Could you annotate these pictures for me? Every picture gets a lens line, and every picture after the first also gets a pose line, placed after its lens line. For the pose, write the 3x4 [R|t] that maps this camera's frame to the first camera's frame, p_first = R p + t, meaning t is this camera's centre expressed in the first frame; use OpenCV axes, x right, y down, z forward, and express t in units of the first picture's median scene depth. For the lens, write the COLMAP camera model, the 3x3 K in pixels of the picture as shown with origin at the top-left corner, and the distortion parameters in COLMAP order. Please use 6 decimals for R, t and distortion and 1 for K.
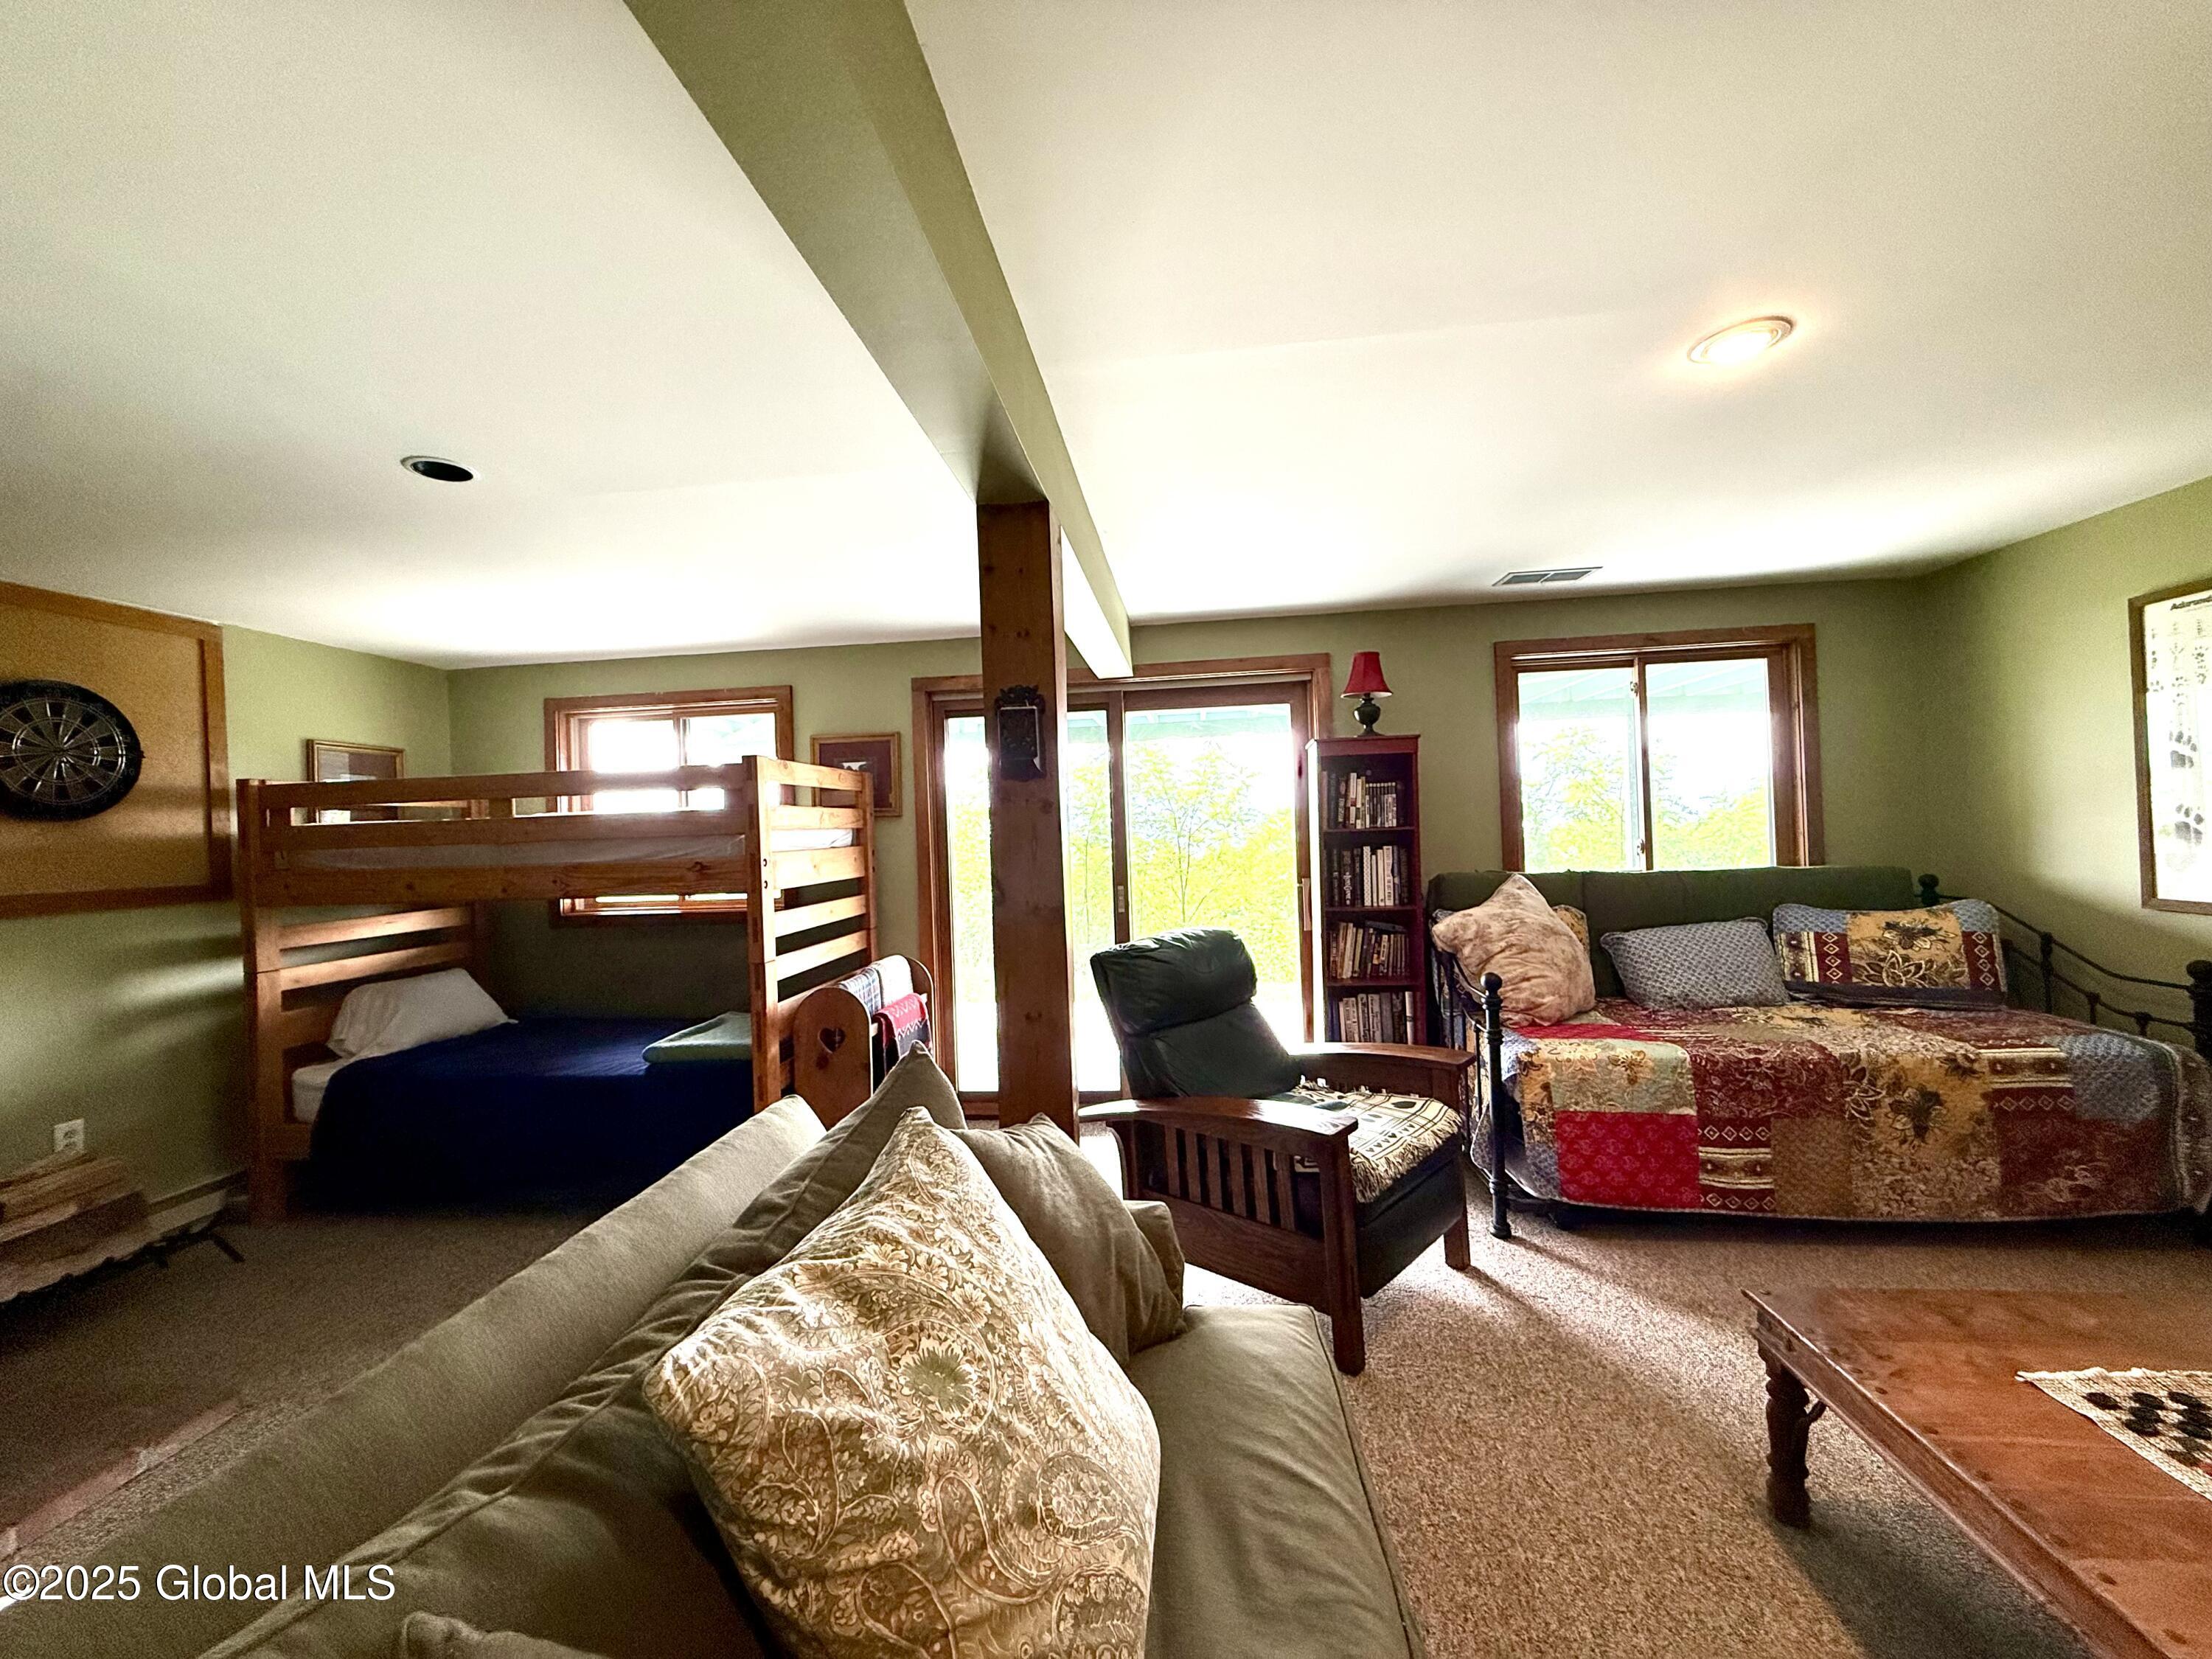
lens RADIAL K [[882.8, 0, 1100.6], [0, 882.8, 824.0], [0, 0, 1]] dist [0.000432, 0.000443]
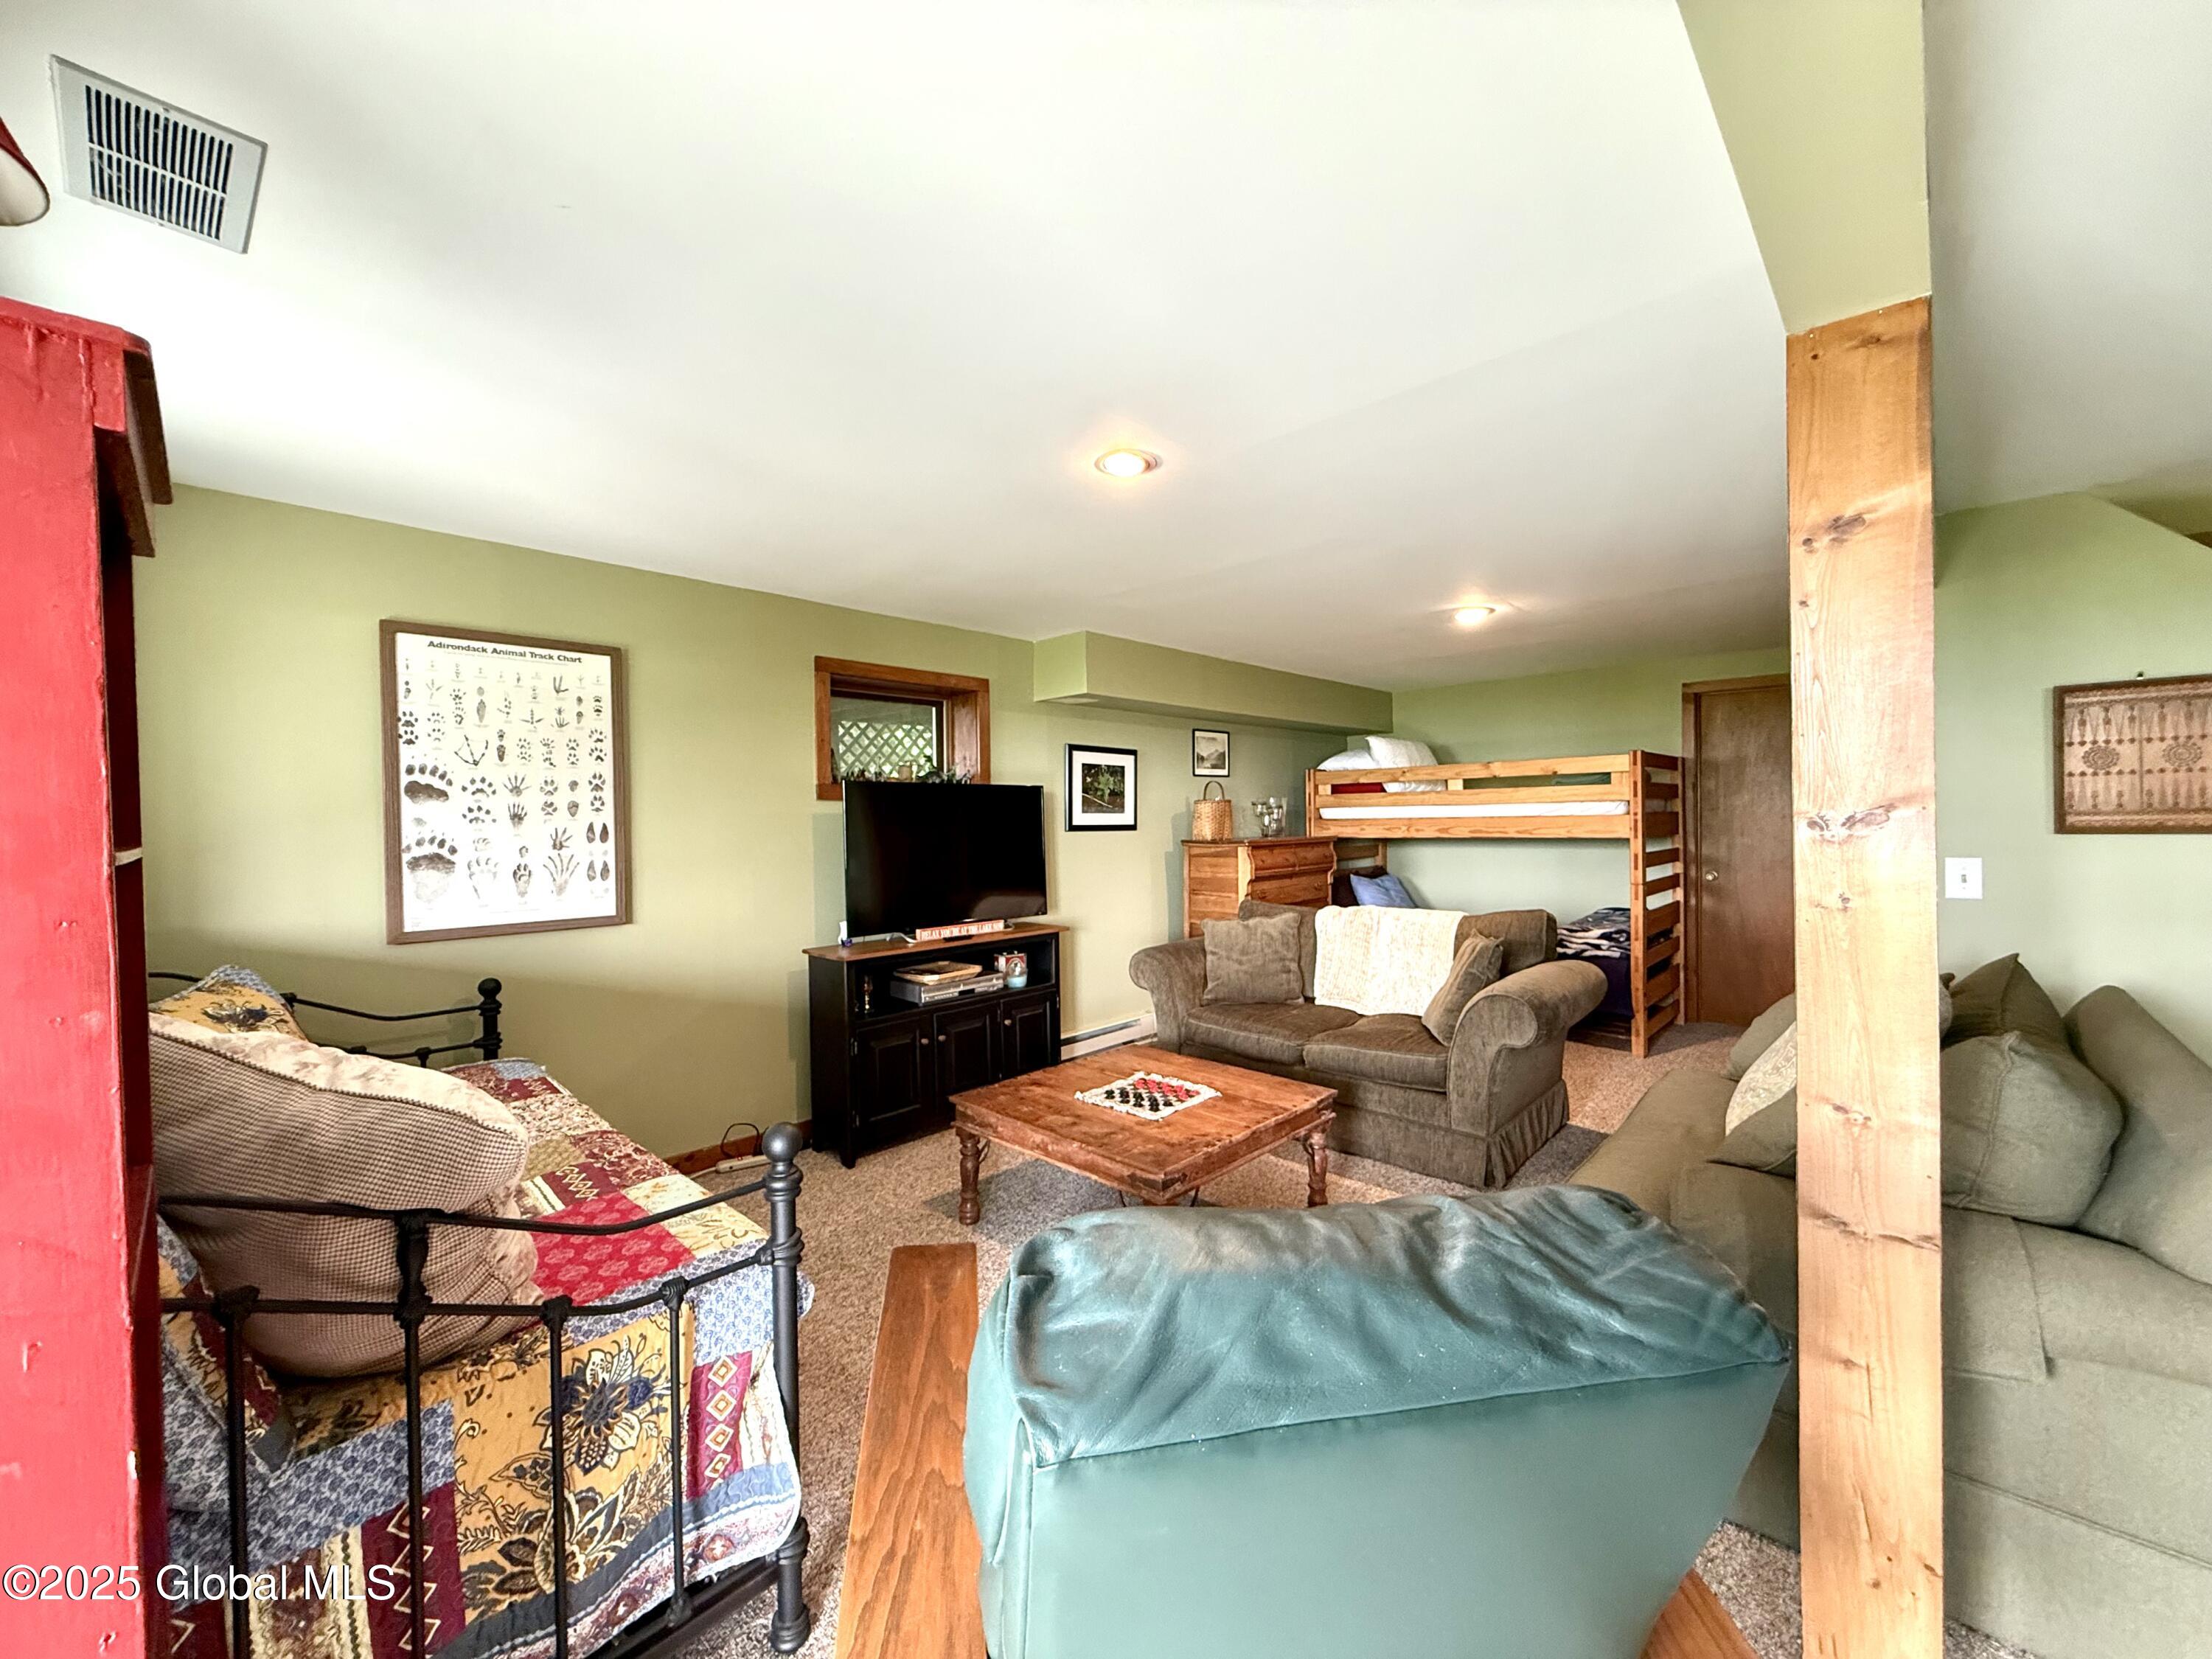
lens RADIAL K [[899.1, 0, 1069.1], [0, 899.1, 822.3], [0, 0, 1]] dist [0.001626, 0.000240]
pose [[-0.794584, 0.043443, 0.605599, 0.000518], [0.040066, 0.999015, -0.019096, 0.011092], [-0.605831, 0.009091, -0.795541, 1.391445]]
